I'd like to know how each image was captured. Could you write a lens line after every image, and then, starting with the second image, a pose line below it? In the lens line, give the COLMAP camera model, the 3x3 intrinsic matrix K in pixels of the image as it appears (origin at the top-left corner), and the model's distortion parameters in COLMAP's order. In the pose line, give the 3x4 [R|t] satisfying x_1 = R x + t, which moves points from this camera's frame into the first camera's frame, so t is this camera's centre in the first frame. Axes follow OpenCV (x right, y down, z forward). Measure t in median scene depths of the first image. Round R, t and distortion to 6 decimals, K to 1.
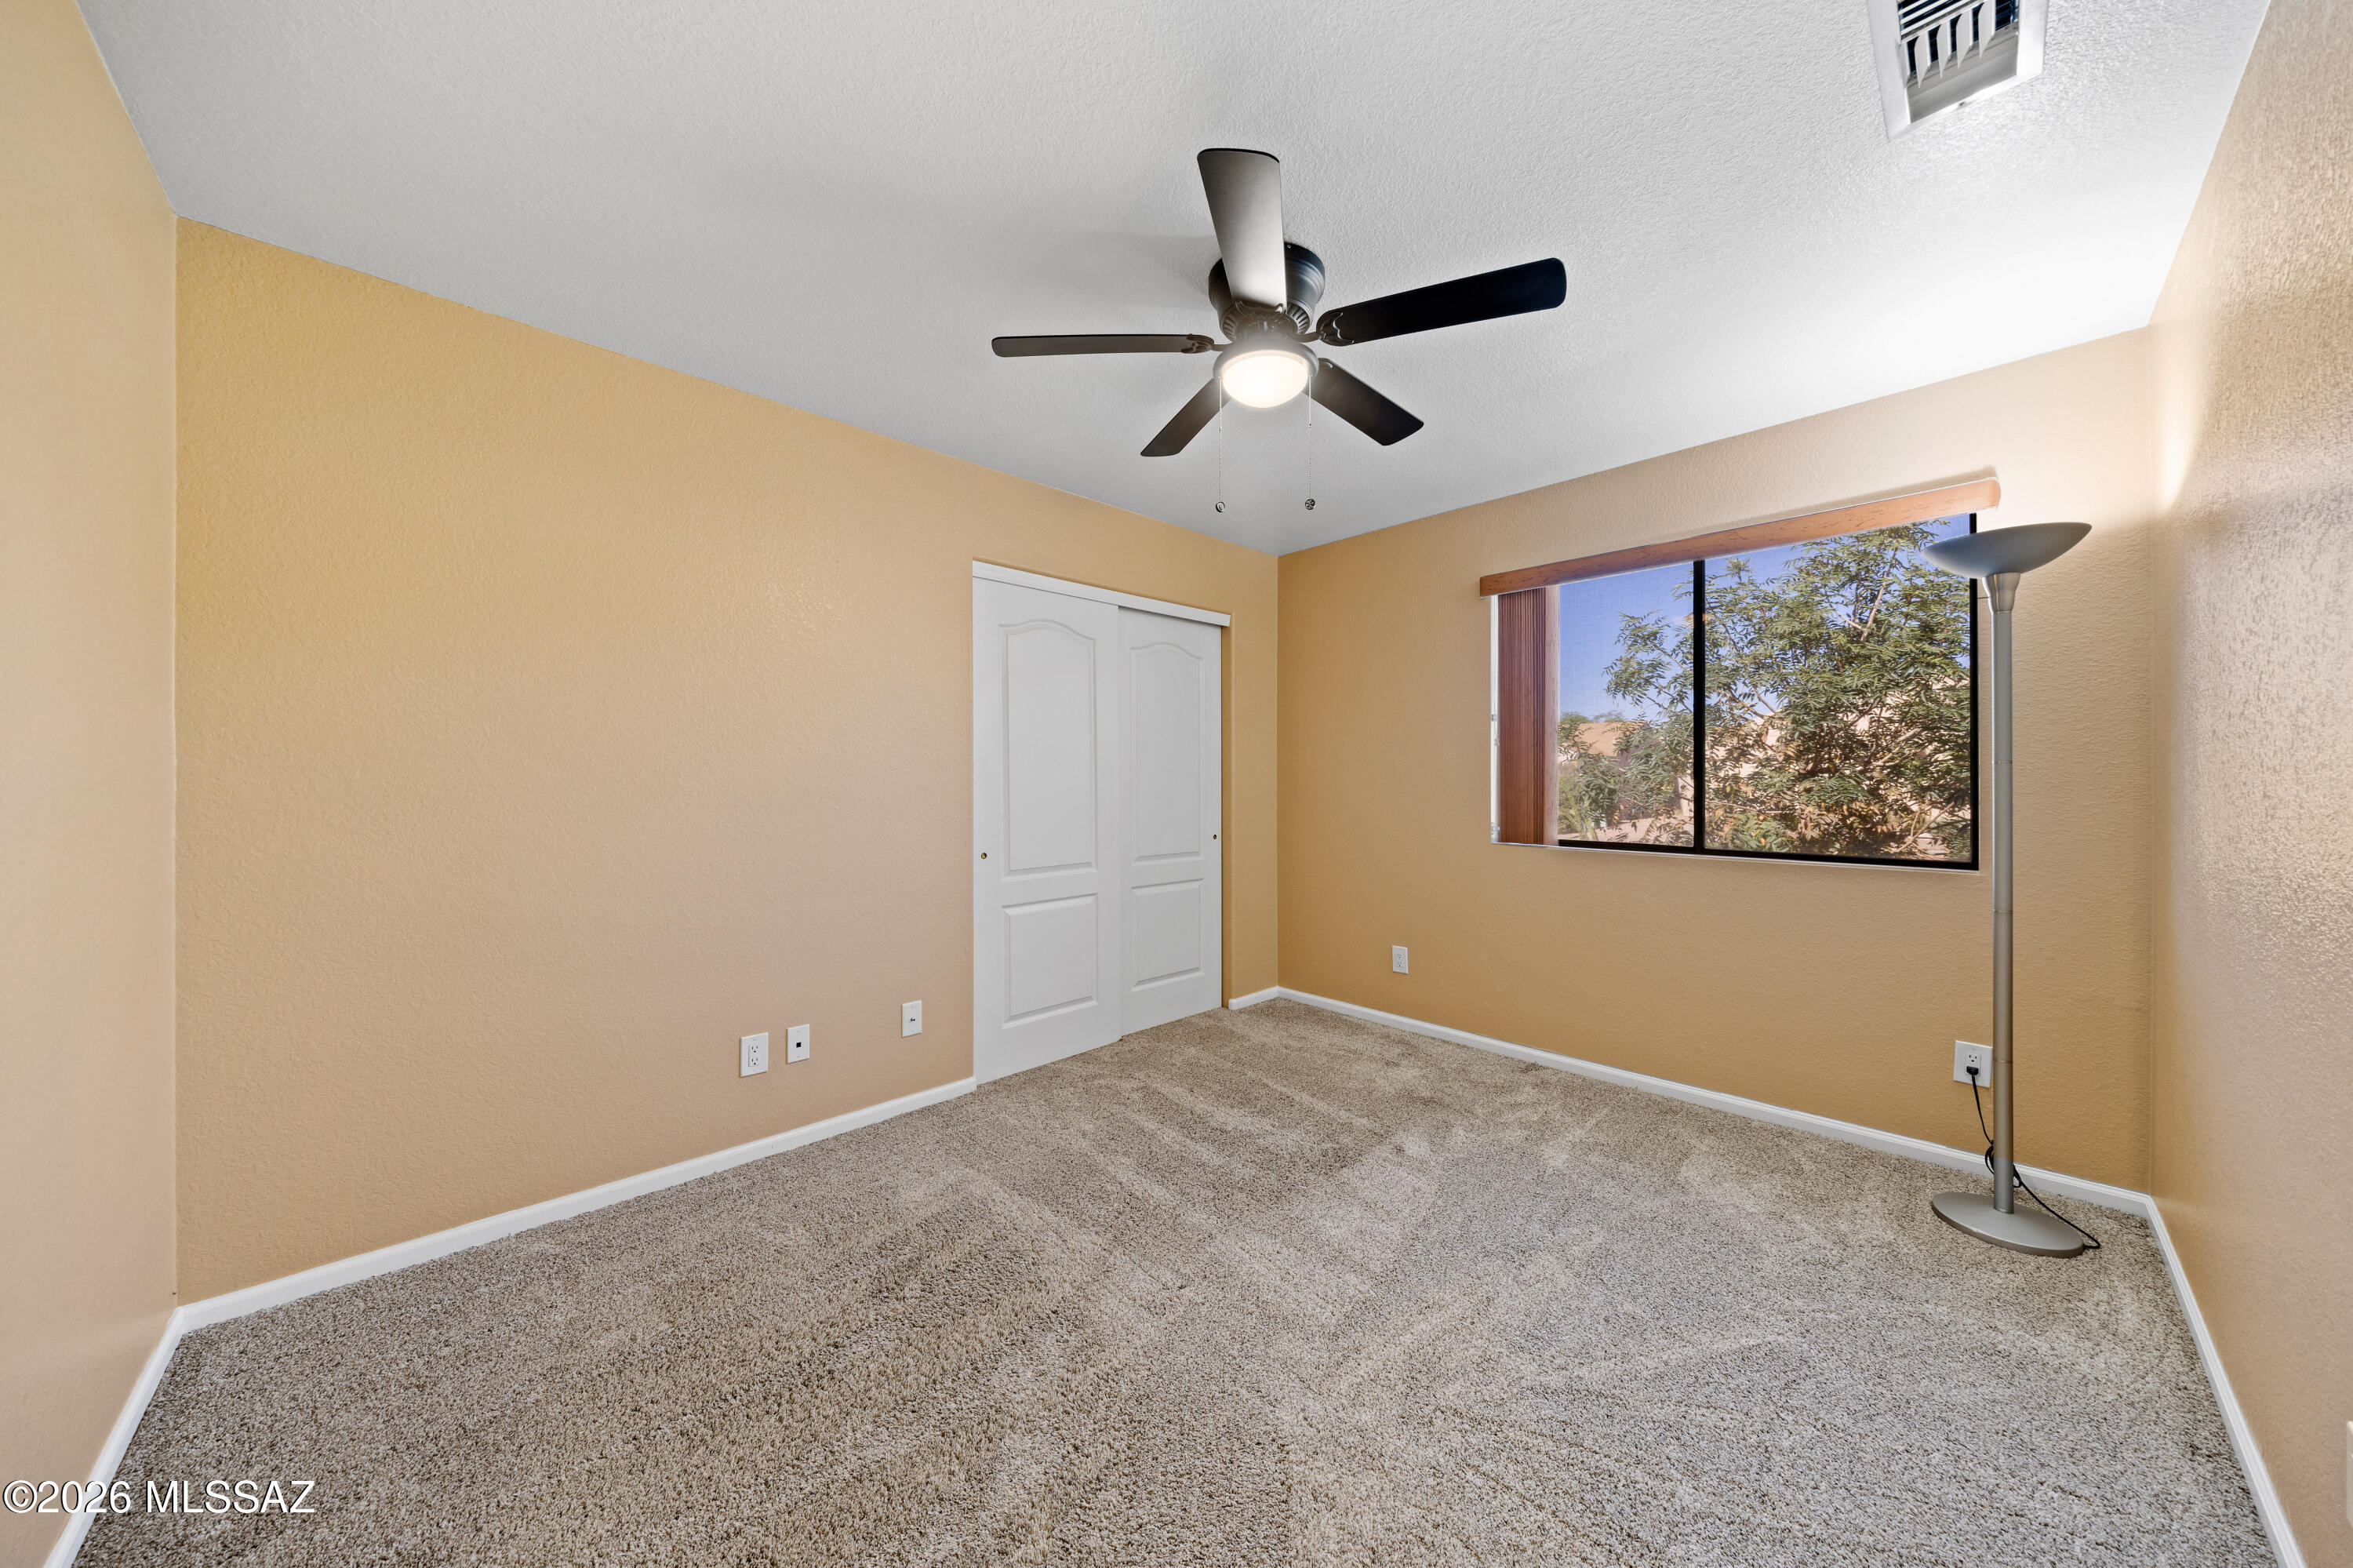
lens RADIAL K [[785.4, 0, 1169.9], [0, 785.4, 783.9], [0, 0, 1]] dist [-0.005997, -0.000797]
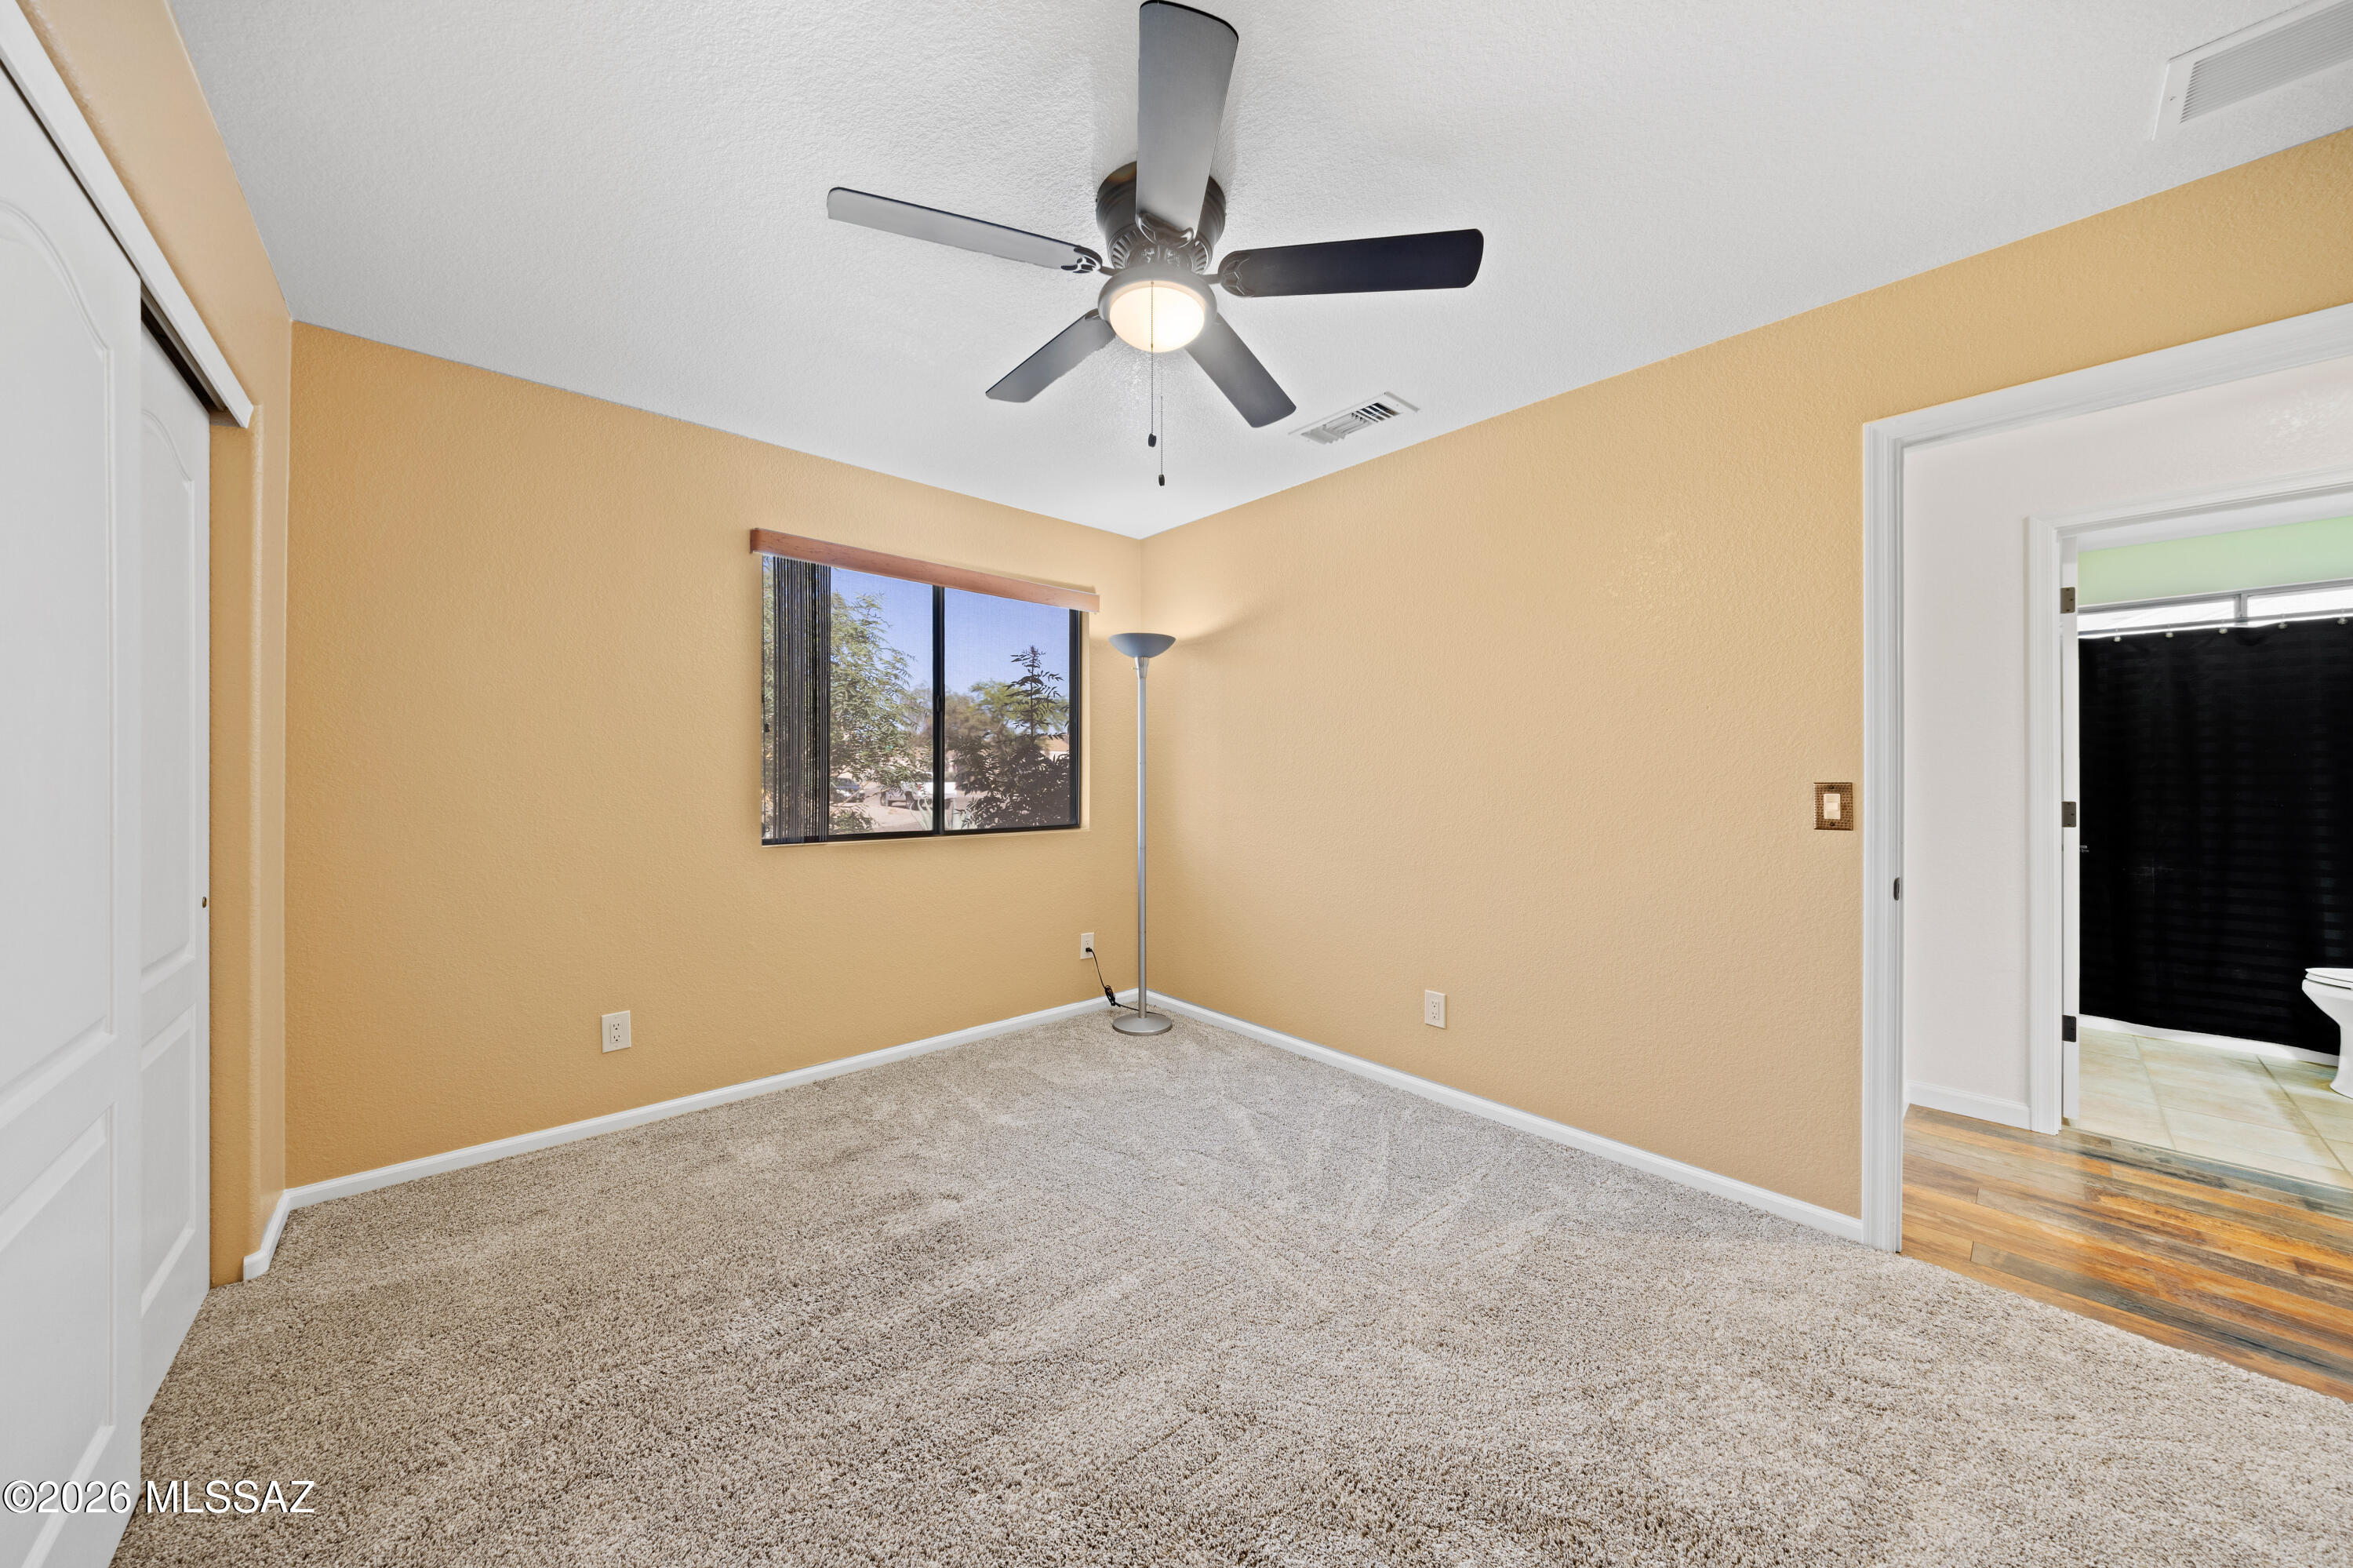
lens RADIAL K [[785.4, 0, 1170.1], [0, 785.4, 773.2], [0, 0, 1]] dist [-0.005997, -0.000797]
pose [[0.016385, 0.002451, 0.999863, -0.526942], [0.005124, 0.999984, -0.002536, -0.000106], [-0.999853, 0.005165, 0.016372, 0.673395]]
